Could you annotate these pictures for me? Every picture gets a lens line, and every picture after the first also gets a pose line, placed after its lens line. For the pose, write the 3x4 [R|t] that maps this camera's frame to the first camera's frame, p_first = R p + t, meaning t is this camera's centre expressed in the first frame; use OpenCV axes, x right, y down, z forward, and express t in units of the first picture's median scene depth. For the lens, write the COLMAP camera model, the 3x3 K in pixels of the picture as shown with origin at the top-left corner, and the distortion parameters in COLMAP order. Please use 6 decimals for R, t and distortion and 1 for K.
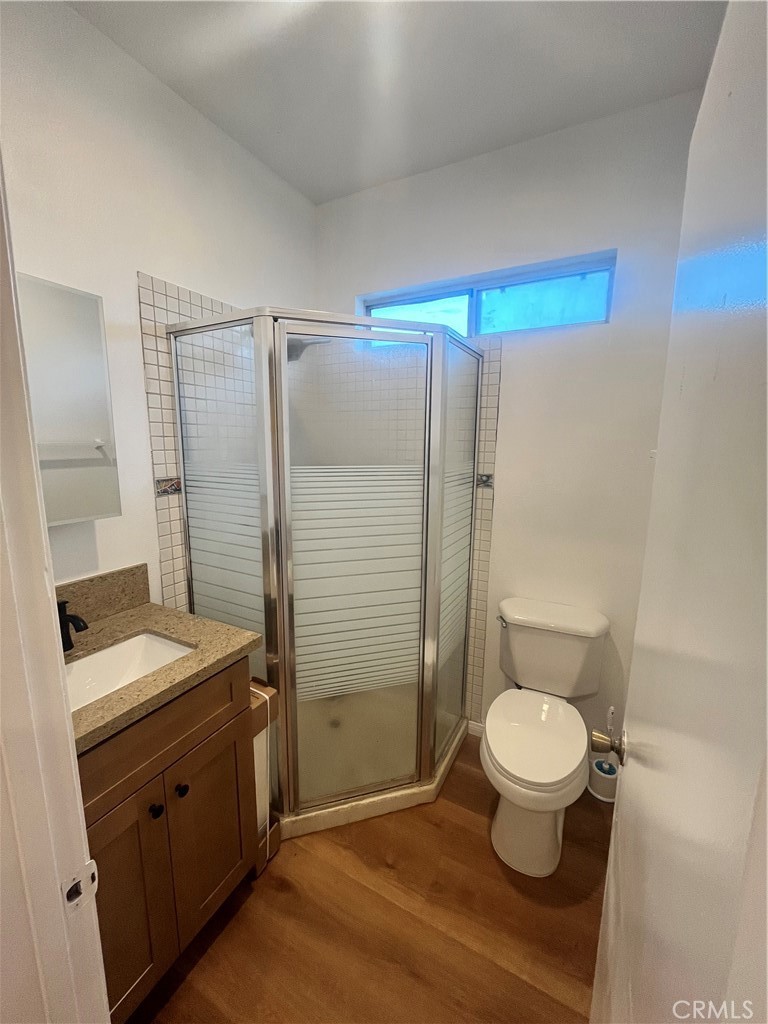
lens RADIAL K [[415.7, 0, 379.1], [0, 415.7, 509.8], [0, 0, 1]] dist [-0.000323, -0.000074]
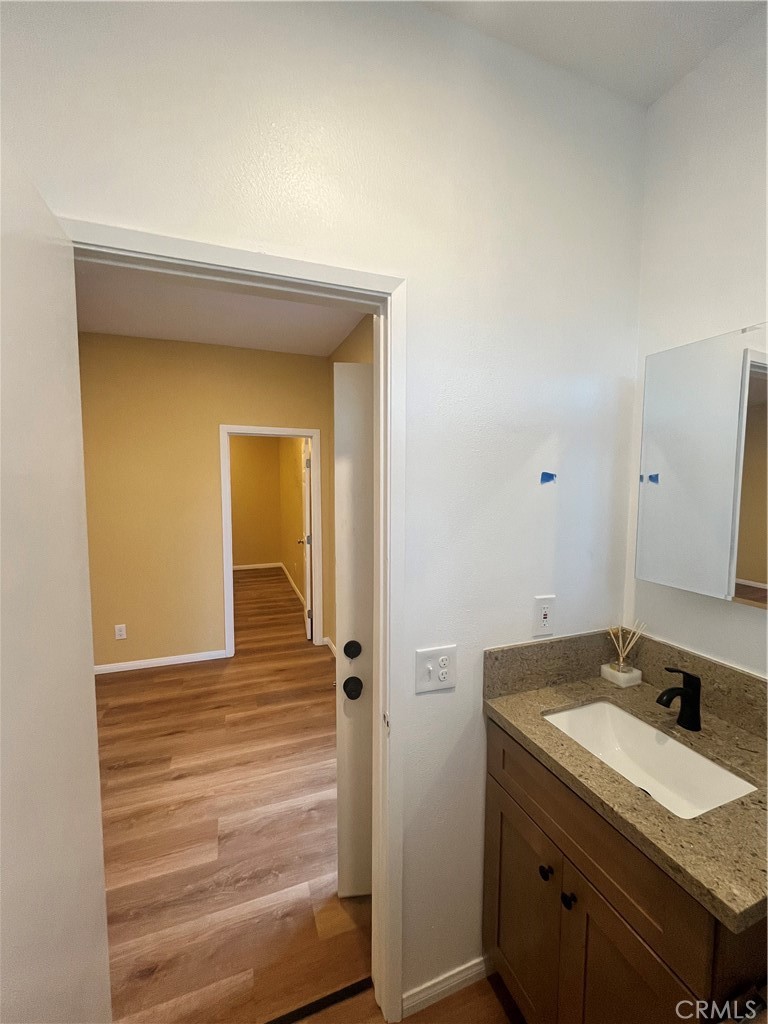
lens RADIAL K [[415.7, 0, 379.1], [0, 415.7, 509.8], [0, 0, 1]] dist [-0.000323, -0.000074]
pose [[-0.654109, 0.046776, -0.754953, 0.403117], [-0.132542, 0.975556, 0.175282, -0.224738], [0.744698, 0.214716, -0.631920, 1.070613]]
